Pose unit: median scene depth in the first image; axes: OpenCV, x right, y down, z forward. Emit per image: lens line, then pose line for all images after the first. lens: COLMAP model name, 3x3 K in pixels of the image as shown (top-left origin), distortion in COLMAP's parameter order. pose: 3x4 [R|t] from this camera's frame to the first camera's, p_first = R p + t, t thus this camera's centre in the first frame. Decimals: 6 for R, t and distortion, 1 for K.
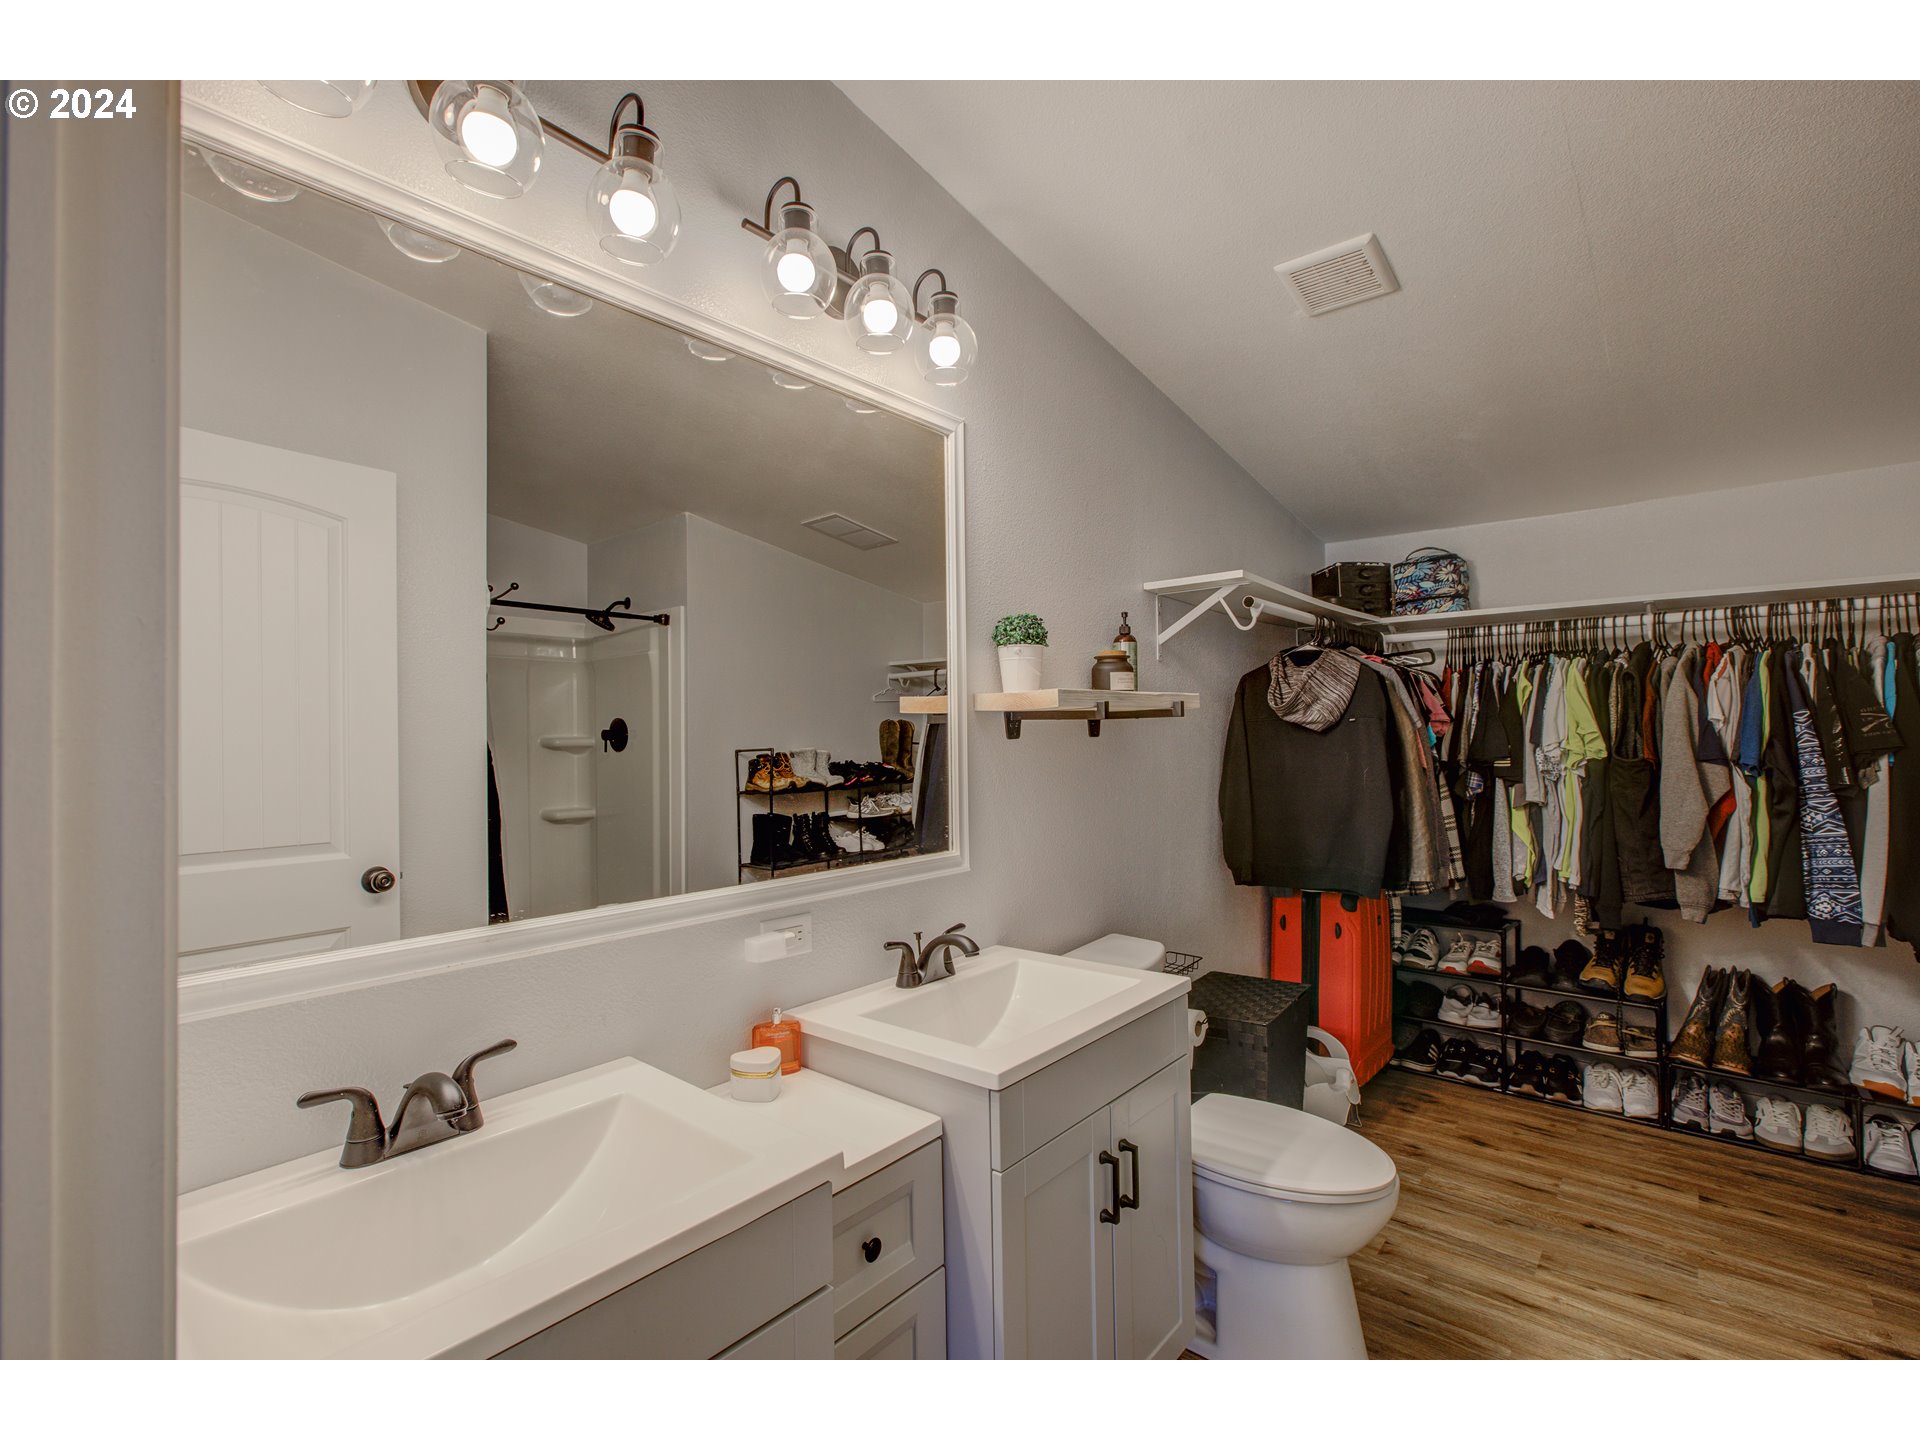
lens RADIAL K [[879.2, 0, 960.0], [0, 879.2, 720.0], [0, 0, 1]] dist [-0.001027, 0.000024]
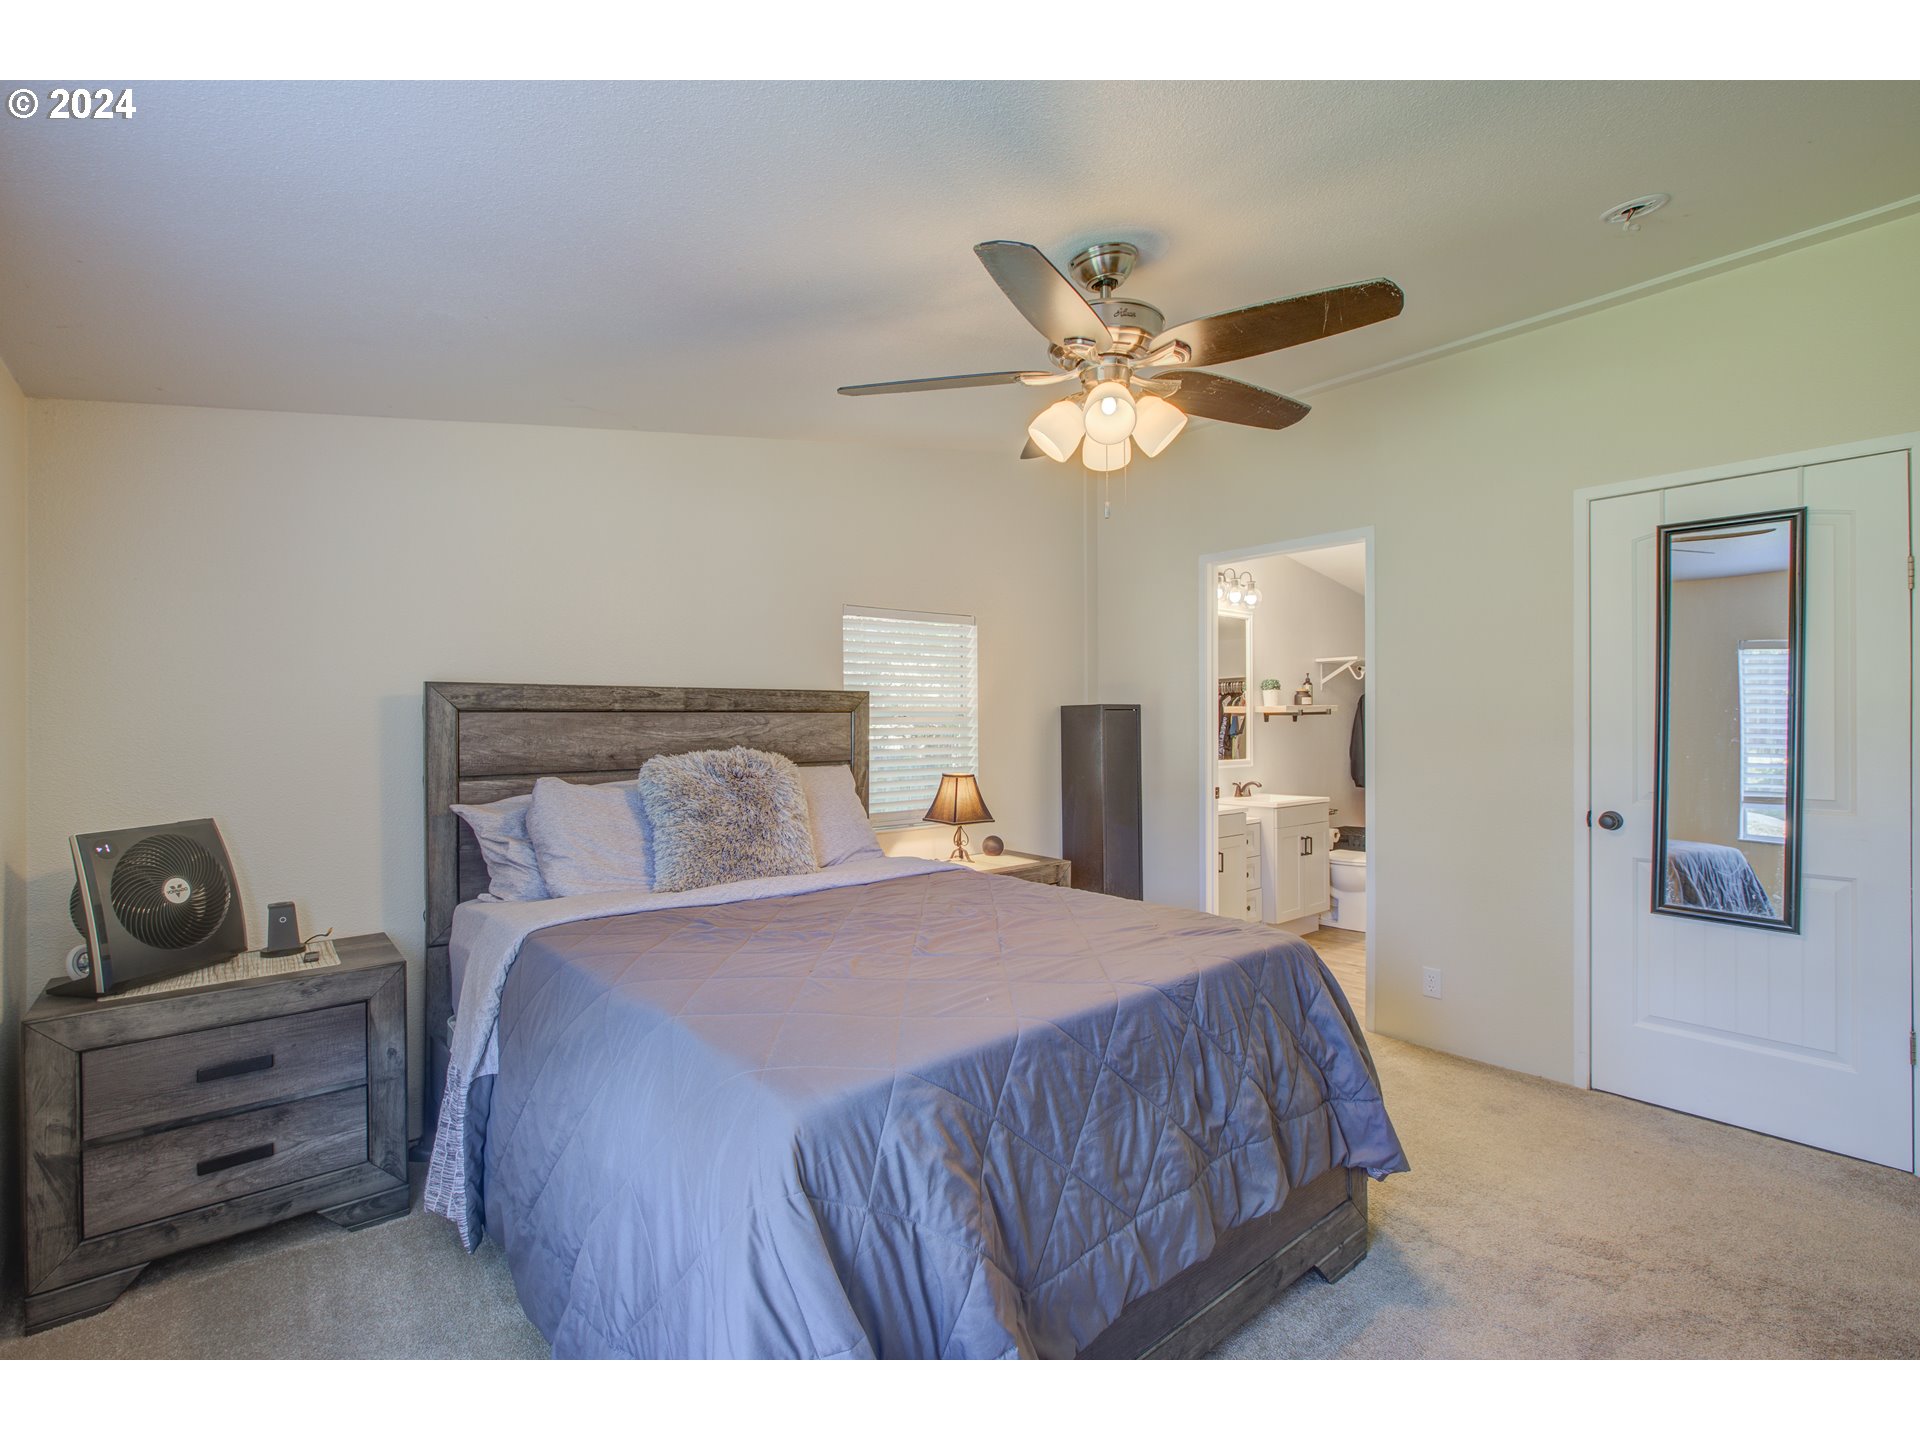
lens RADIAL K [[879.2, 0, 960.0], [0, 879.2, 720.0], [0, 0, 1]] dist [-0.001027, 0.000024]
pose [[0.985169, 0.012710, -0.171113, -0.433807], [-0.009426, 0.999756, 0.019993, -0.032979], [0.171325, -0.018084, 0.985049, -1.988068]]
